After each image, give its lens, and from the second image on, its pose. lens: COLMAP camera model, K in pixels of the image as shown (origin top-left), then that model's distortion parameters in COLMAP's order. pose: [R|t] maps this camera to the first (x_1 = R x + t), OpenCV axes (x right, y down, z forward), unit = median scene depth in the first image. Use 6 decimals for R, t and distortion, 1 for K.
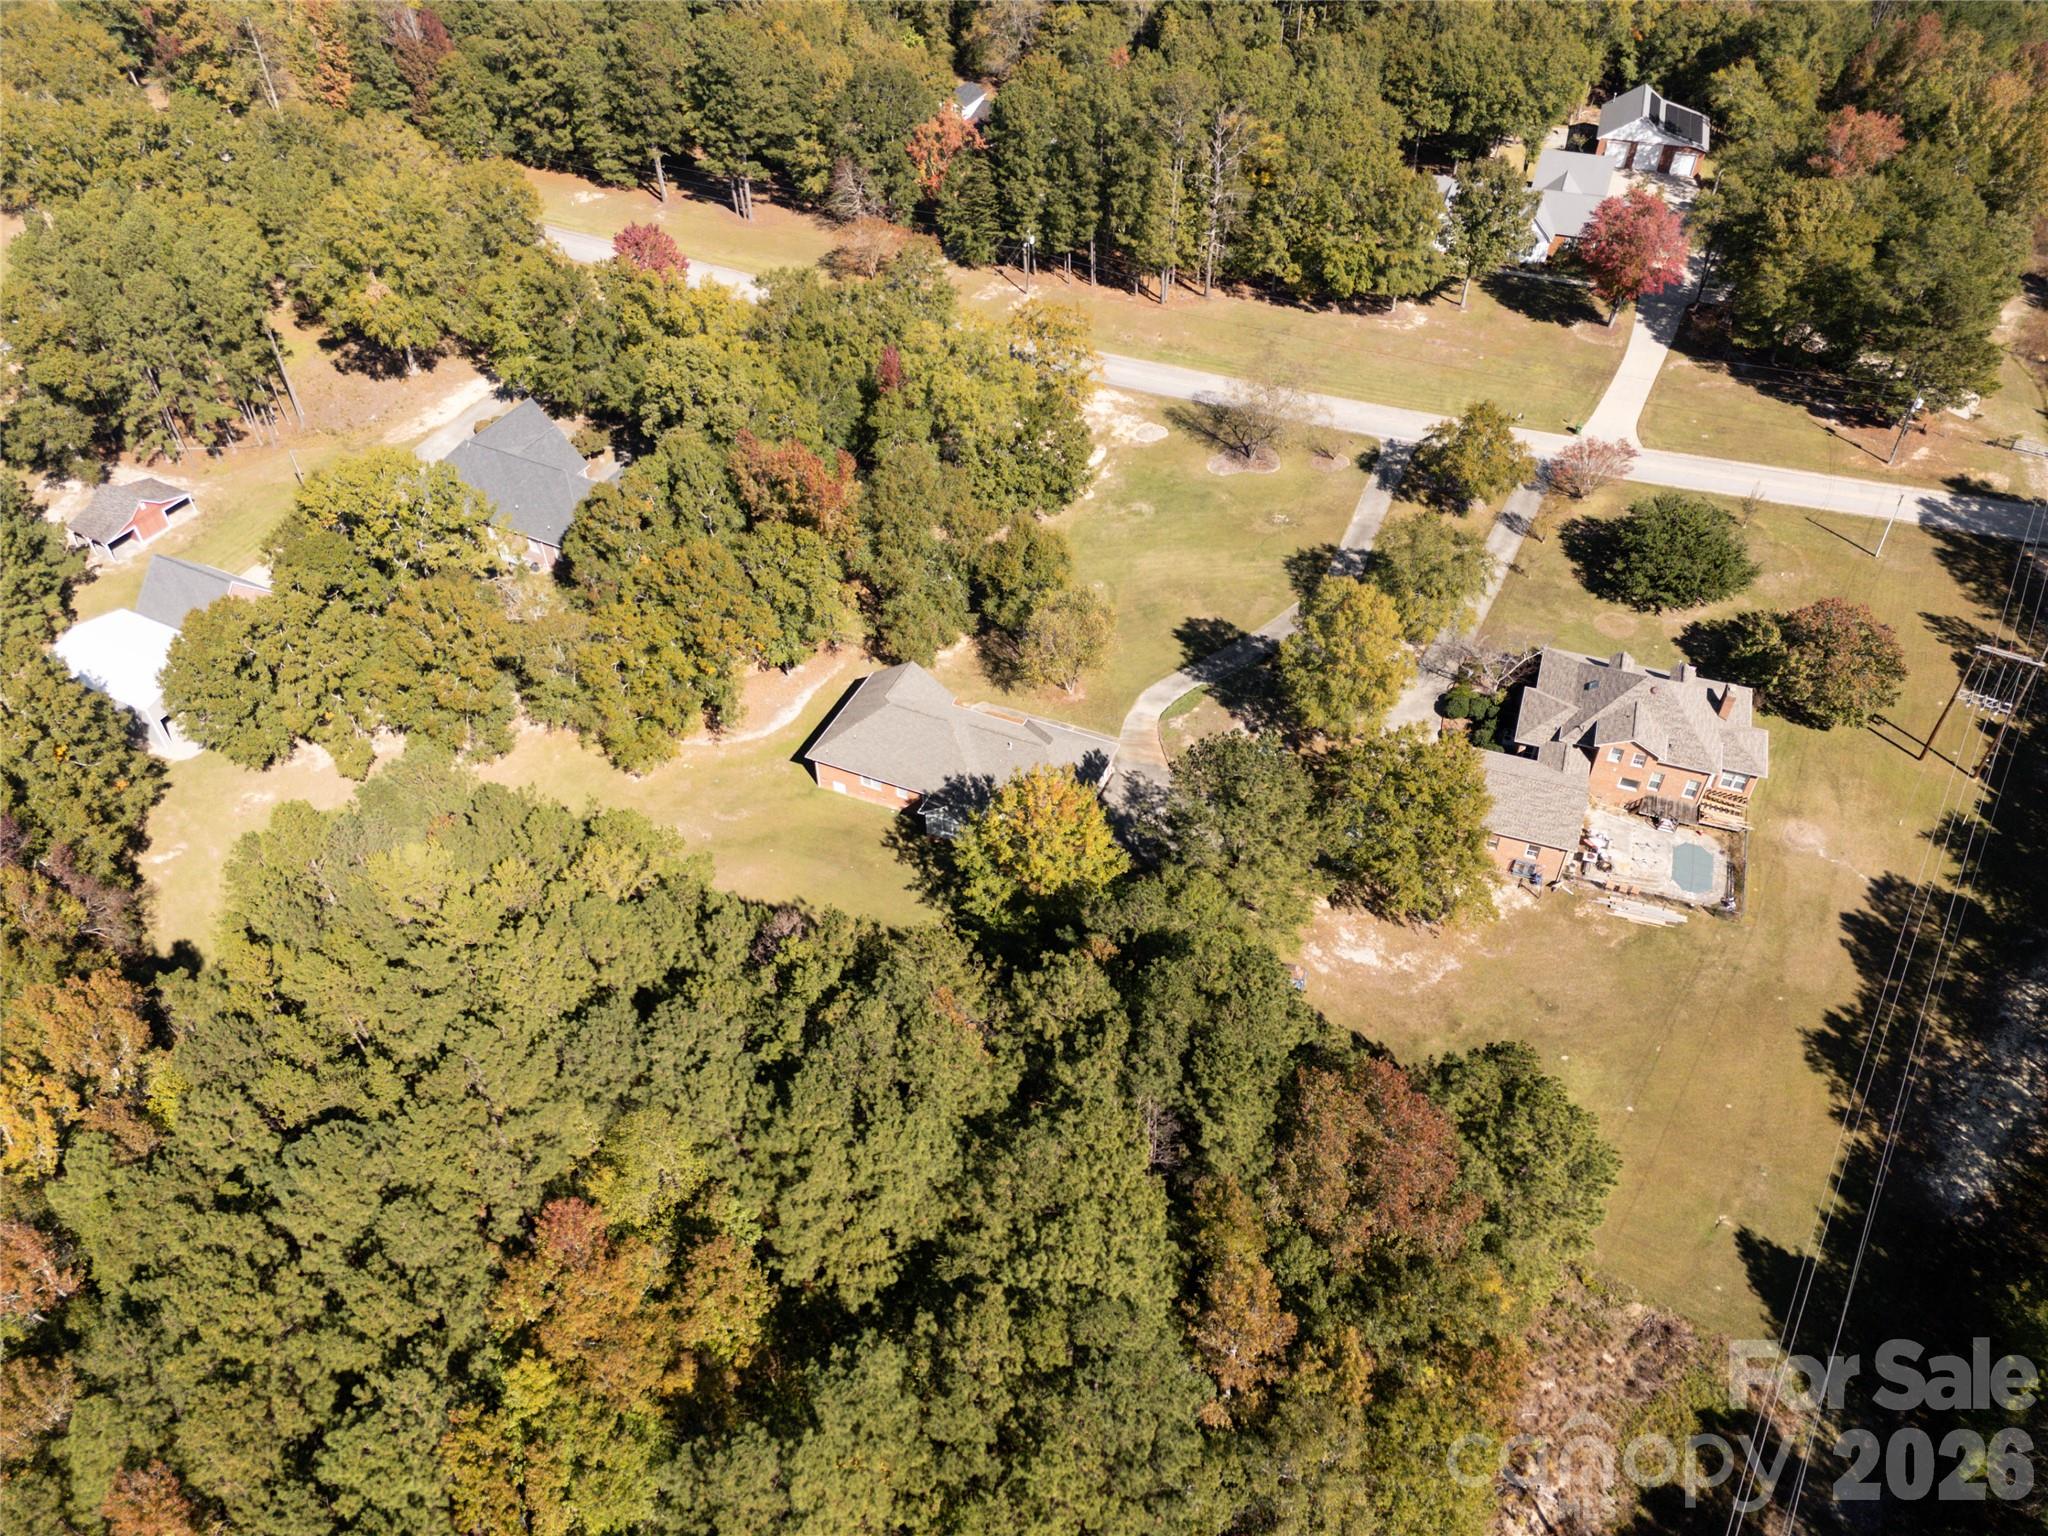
lens RADIAL K [[1497.7, 0, 1028.9], [0, 1497.7, 768.7], [0, 0, 1]] dist [0.066051, -0.050025]
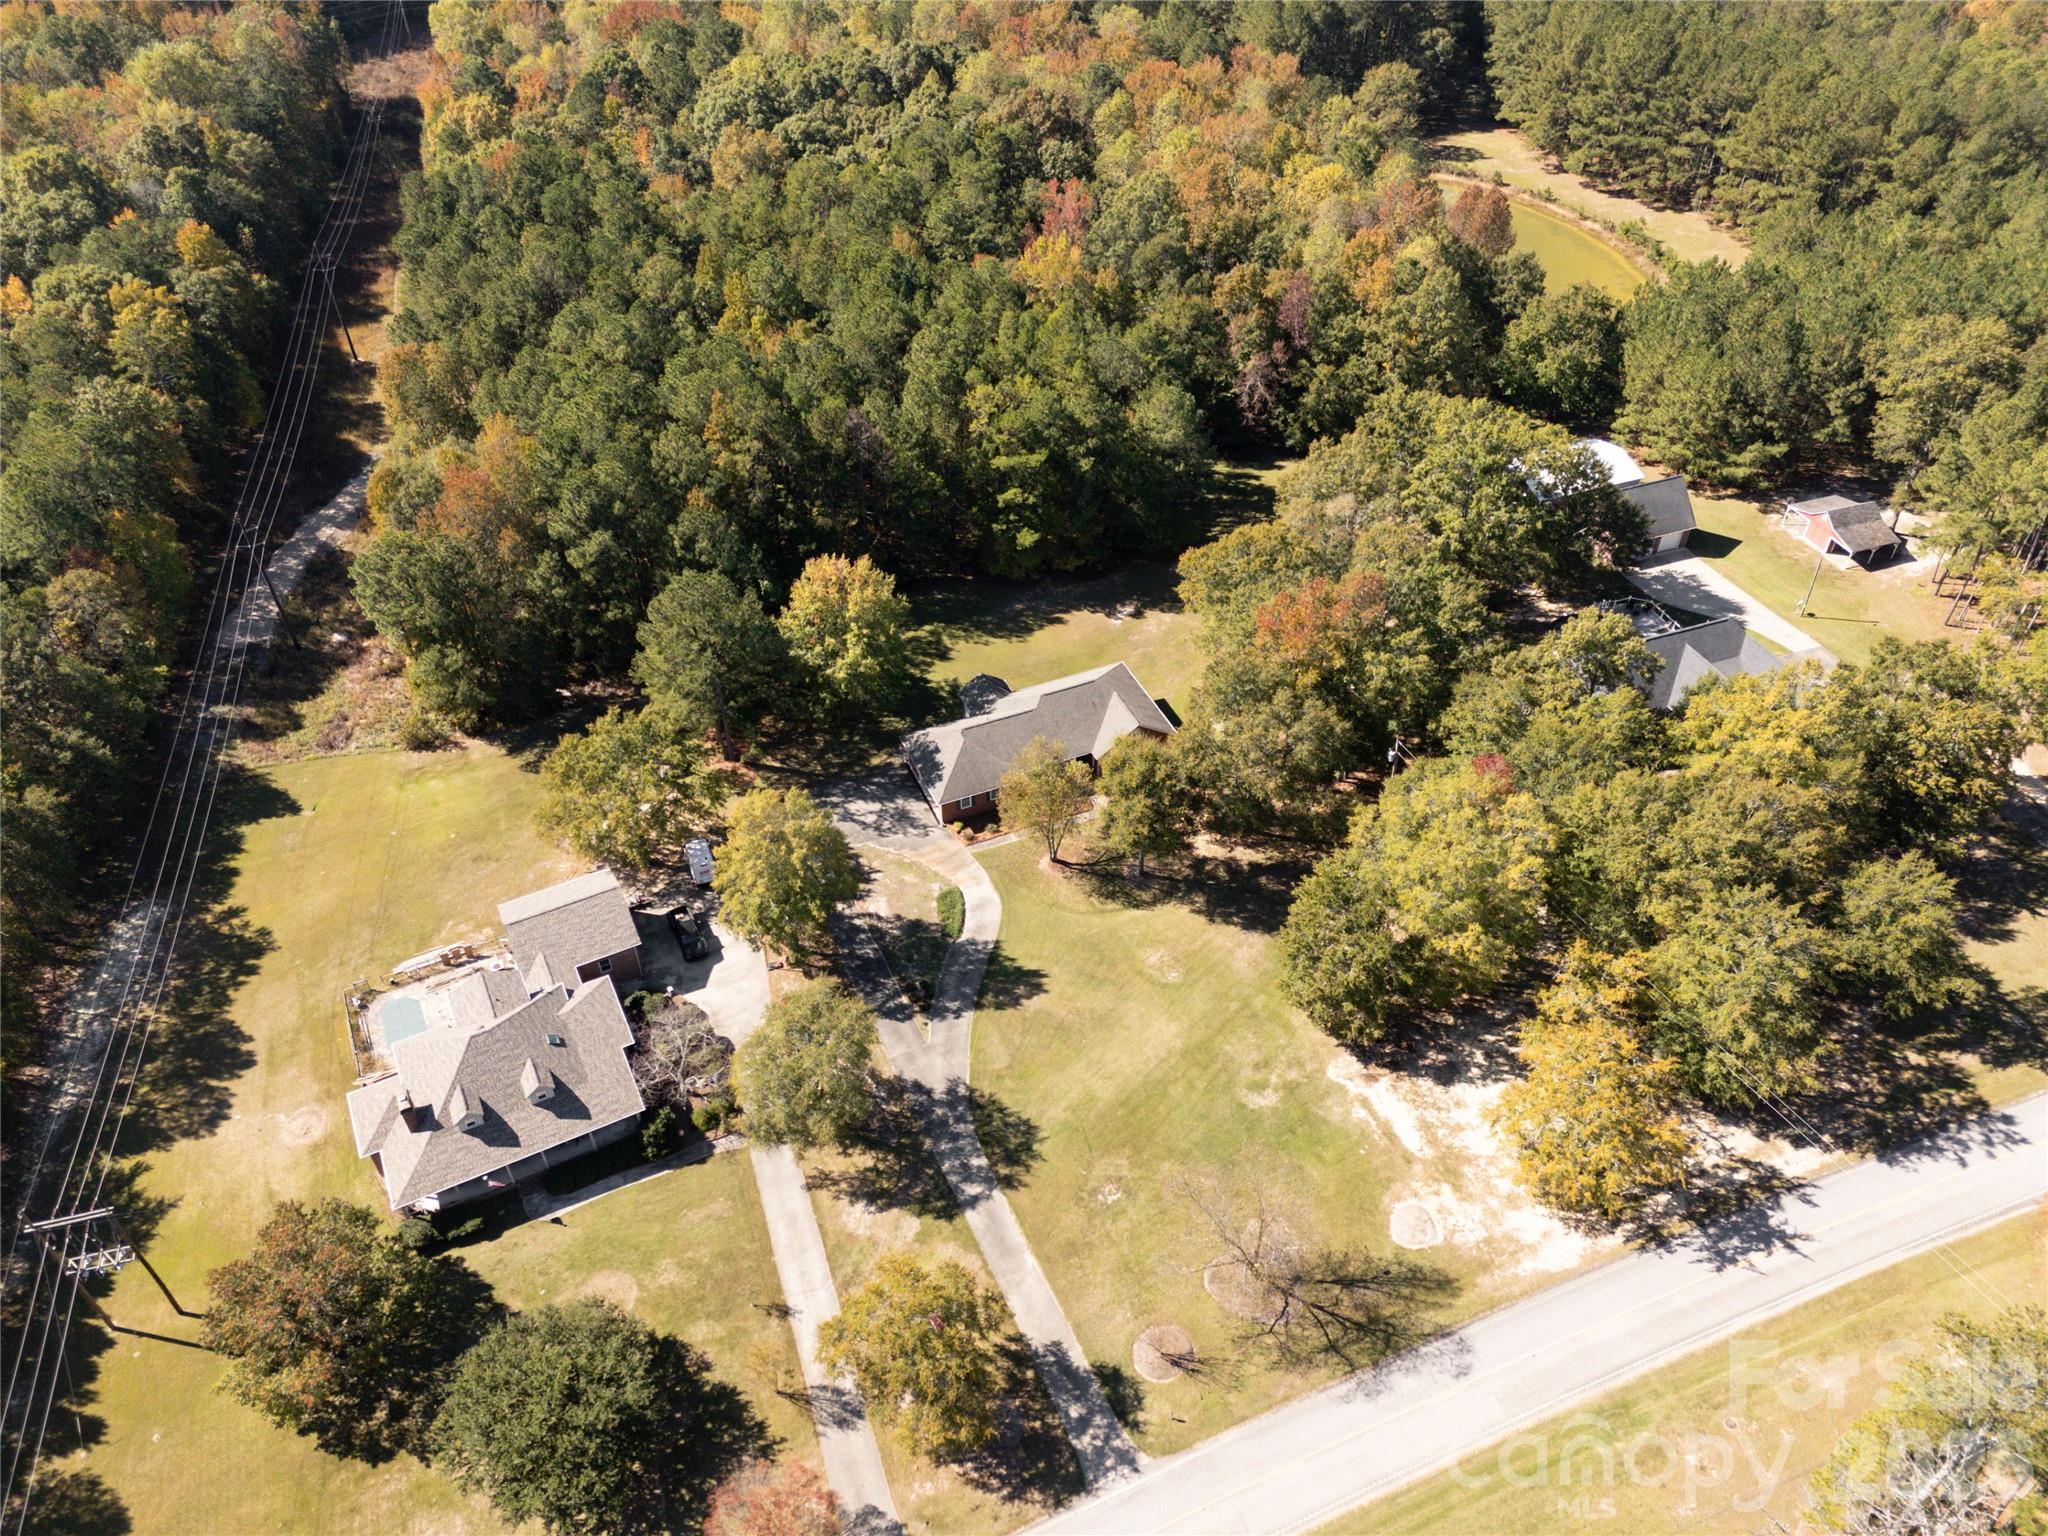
lens RADIAL K [[1497.7, 0, 1024.0], [0, 1497.7, 774.9], [0, 0, 1]] dist [0.066051, -0.050025]
pose [[-0.686839, 0.500343, -0.527172, 0.502228], [-0.489019, 0.218460, 0.844473, -0.837037], [0.537692, 0.837814, 0.094630, 0.826468]]
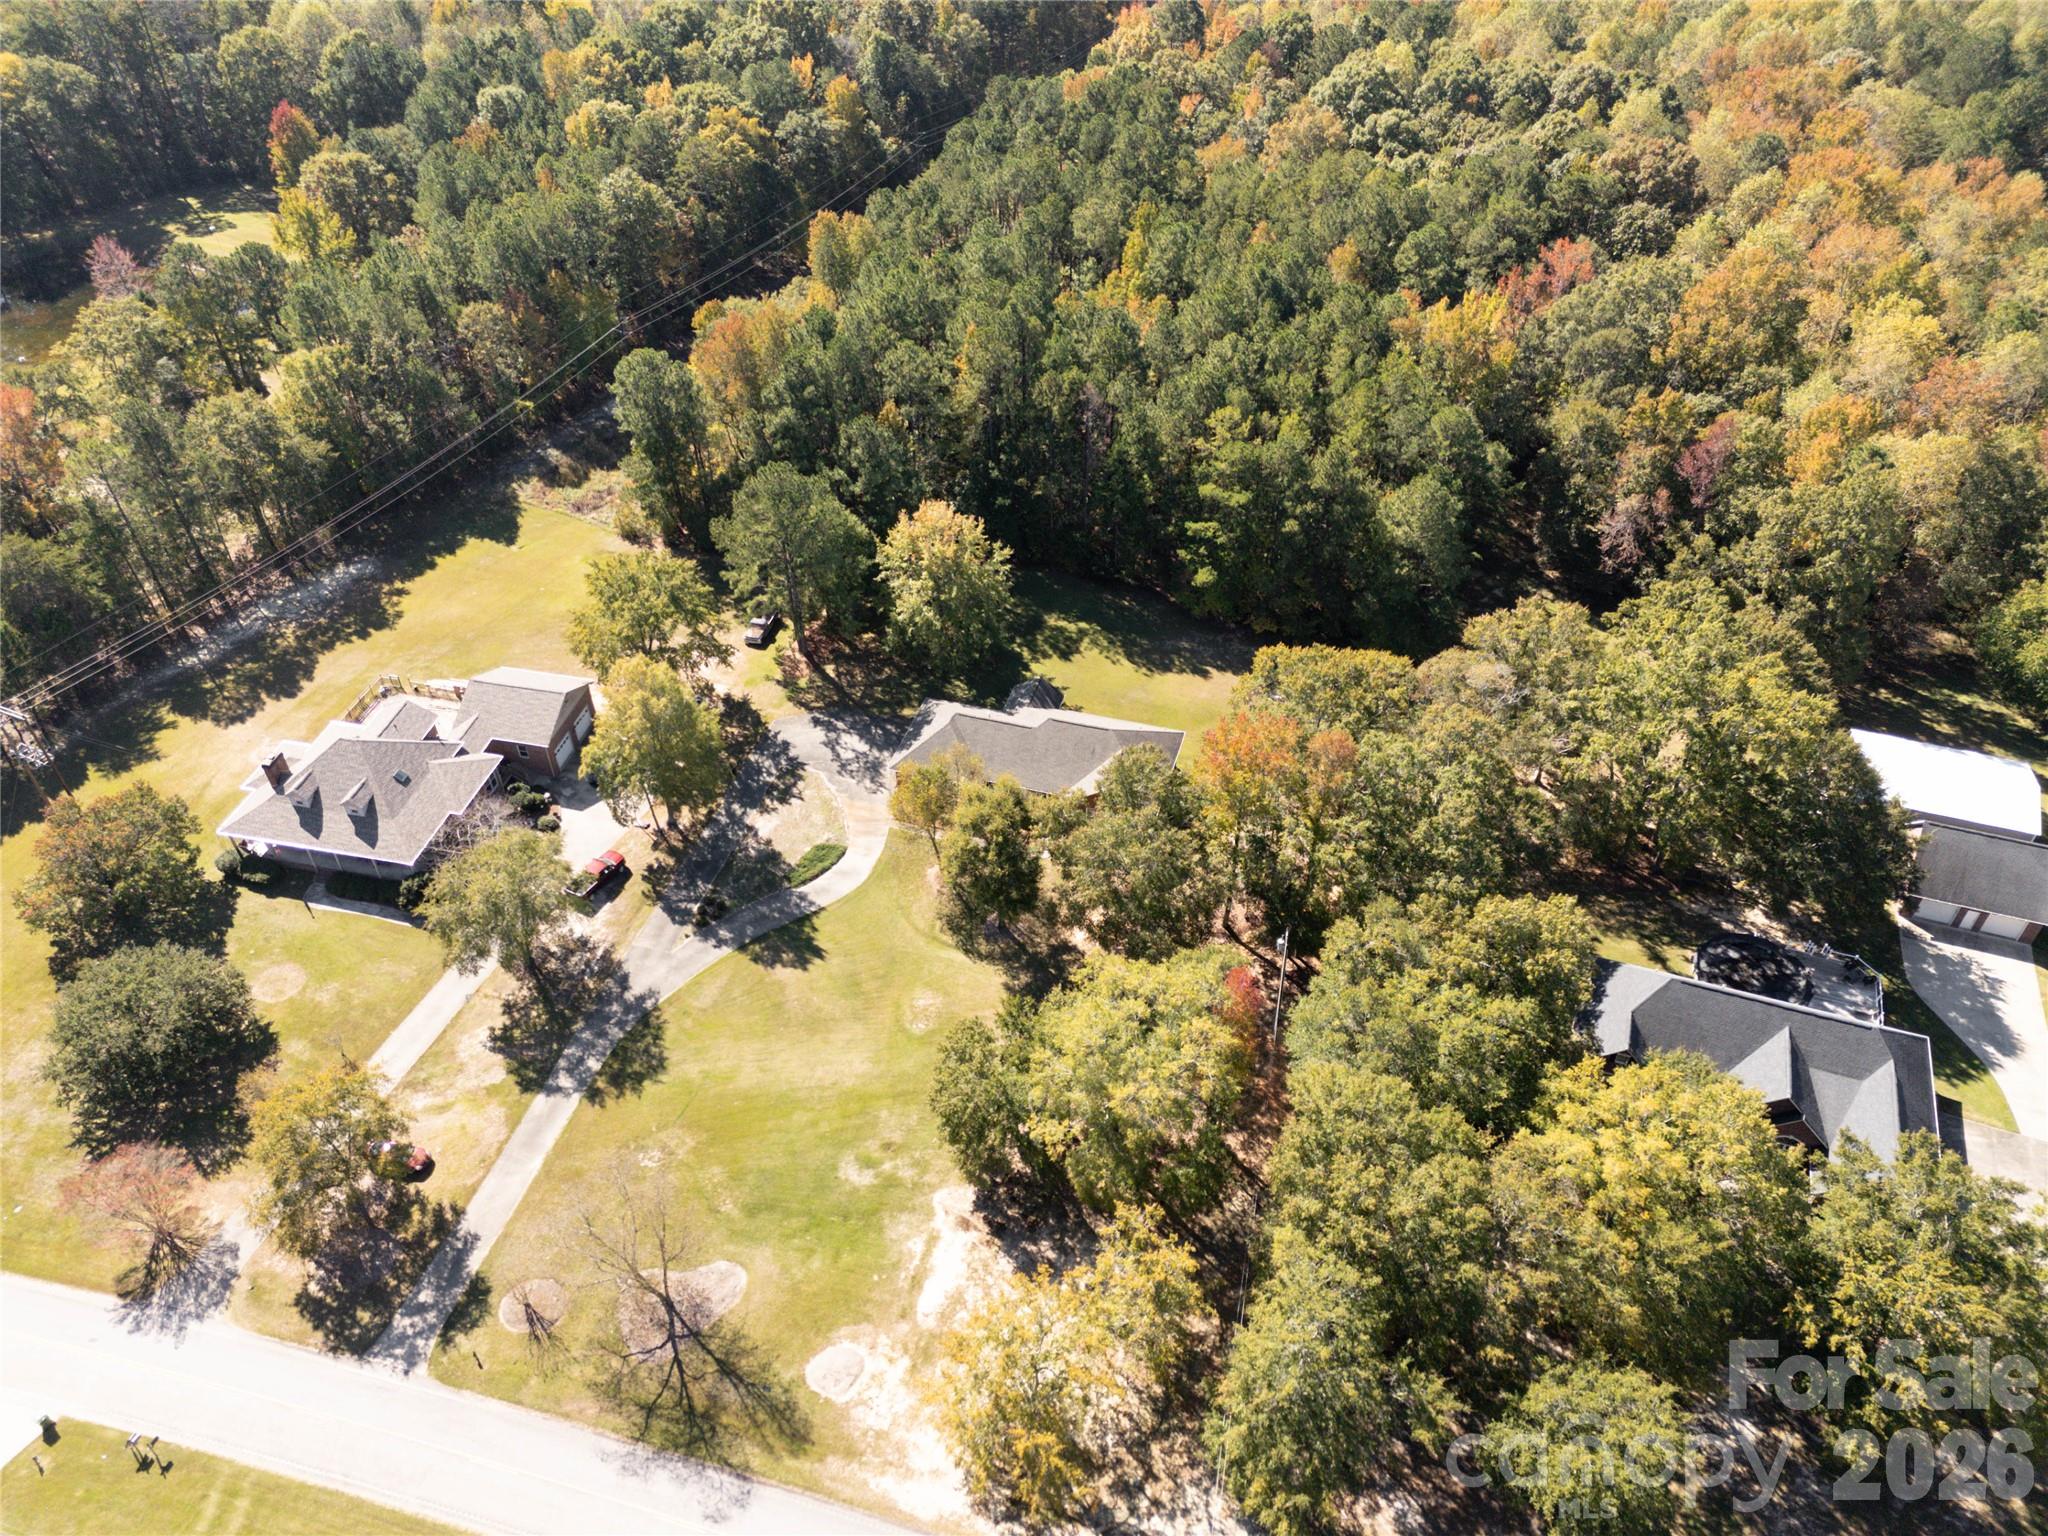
lens RADIAL K [[1497.7, 0, 1028.6], [0, 1497.7, 780.9], [0, 0, 1]] dist [0.066051, -0.050025]
pose [[-0.992422, 0.093997, -0.079140, 0.041746], [-0.072668, 0.070392, 0.994869, -0.937881], [0.099085, 0.993081, -0.063028, 0.976202]]
